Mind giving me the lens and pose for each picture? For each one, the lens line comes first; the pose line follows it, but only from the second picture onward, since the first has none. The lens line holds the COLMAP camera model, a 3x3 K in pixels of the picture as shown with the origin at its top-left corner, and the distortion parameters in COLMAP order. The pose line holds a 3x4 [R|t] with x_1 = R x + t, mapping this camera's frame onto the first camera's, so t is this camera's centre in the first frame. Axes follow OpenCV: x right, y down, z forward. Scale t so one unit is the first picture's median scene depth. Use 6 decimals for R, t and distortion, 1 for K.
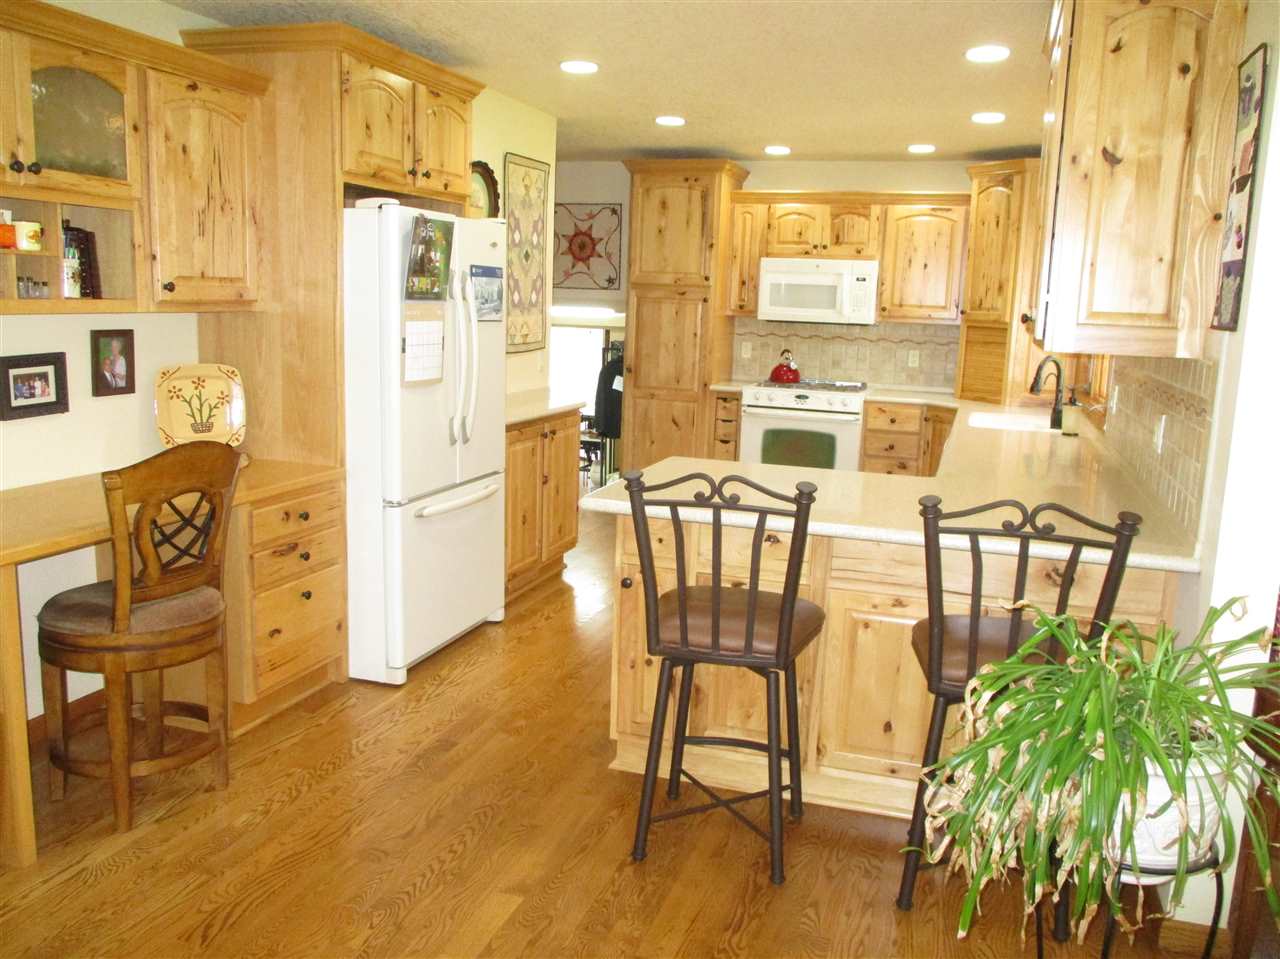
lens RADIAL K [[1053.9, 0, 646.5], [0, 1053.9, 479.6], [0, 0, 1]] dist [-0.044078, 0.019958]
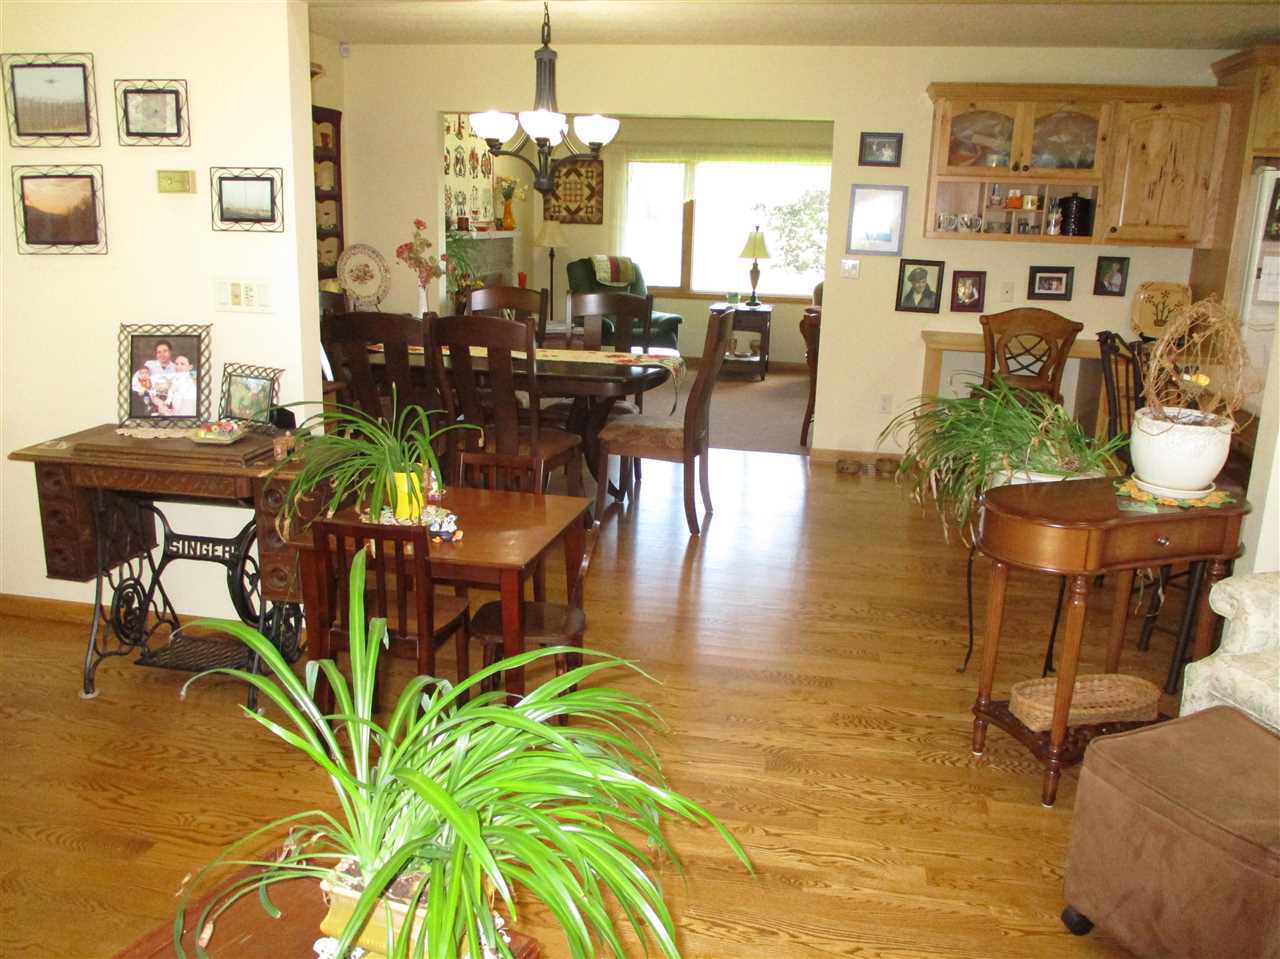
lens RADIAL K [[1053.9, 0, 641.2], [0, 1053.9, 478.2], [0, 0, 1]] dist [-0.044078, 0.019958]
pose [[0.115336, 0.208878, -0.971117, 1.046377], [-0.196371, 0.963141, 0.183840, 0.038975], [0.973723, 0.169496, 0.152103, 0.051960]]
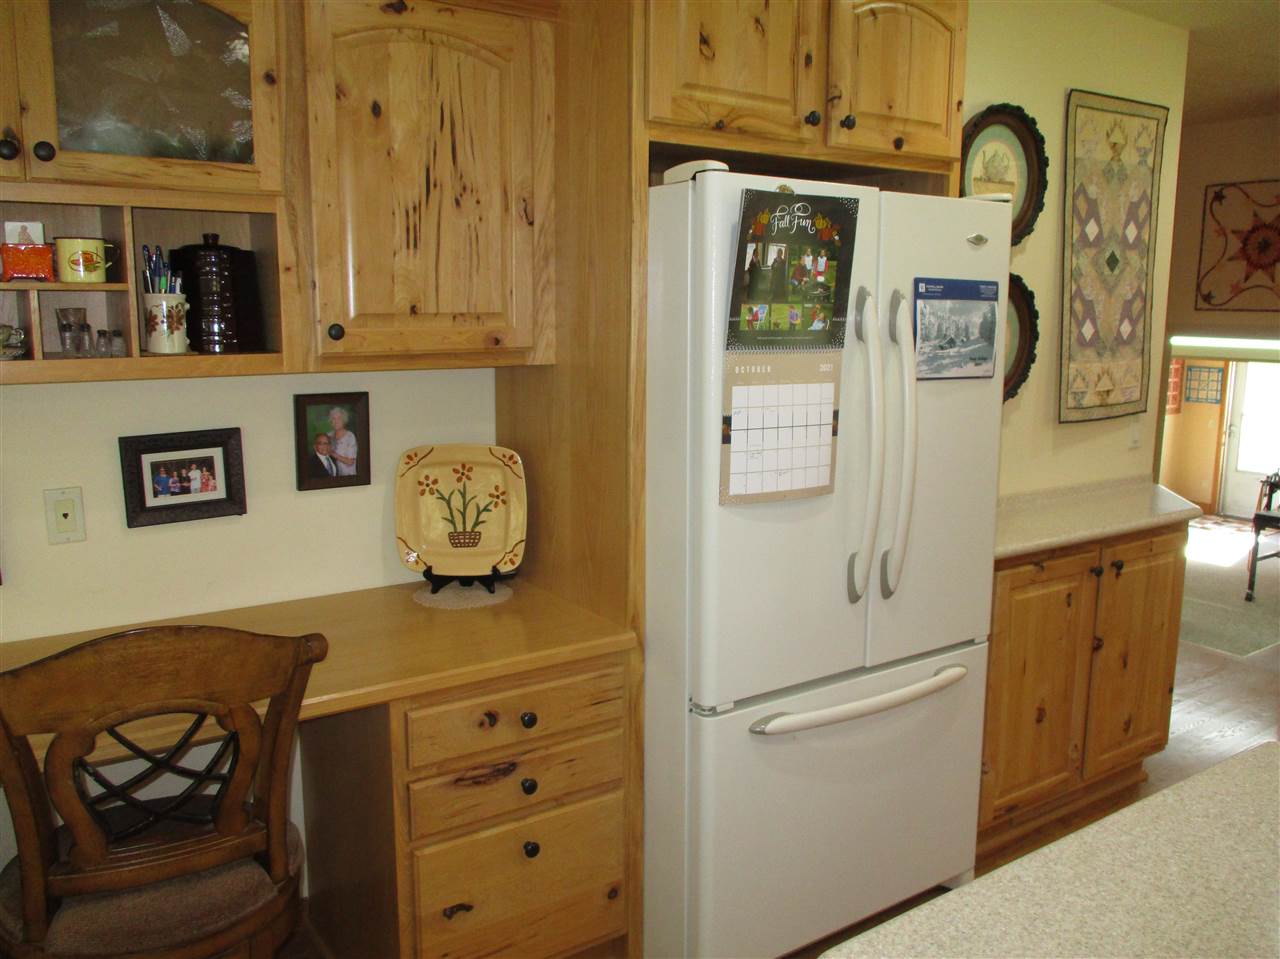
lens RADIAL K [[1053.9, 0, 644.5], [0, 1053.9, 480.8], [0, 0, 1]] dist [-0.044078, 0.019958]
pose [[0.794748, 0.071314, -0.602735, 0.064486], [-0.083894, 0.996448, 0.007277, -0.101760], [0.601113, 0.044783, 0.797908, 0.539482]]
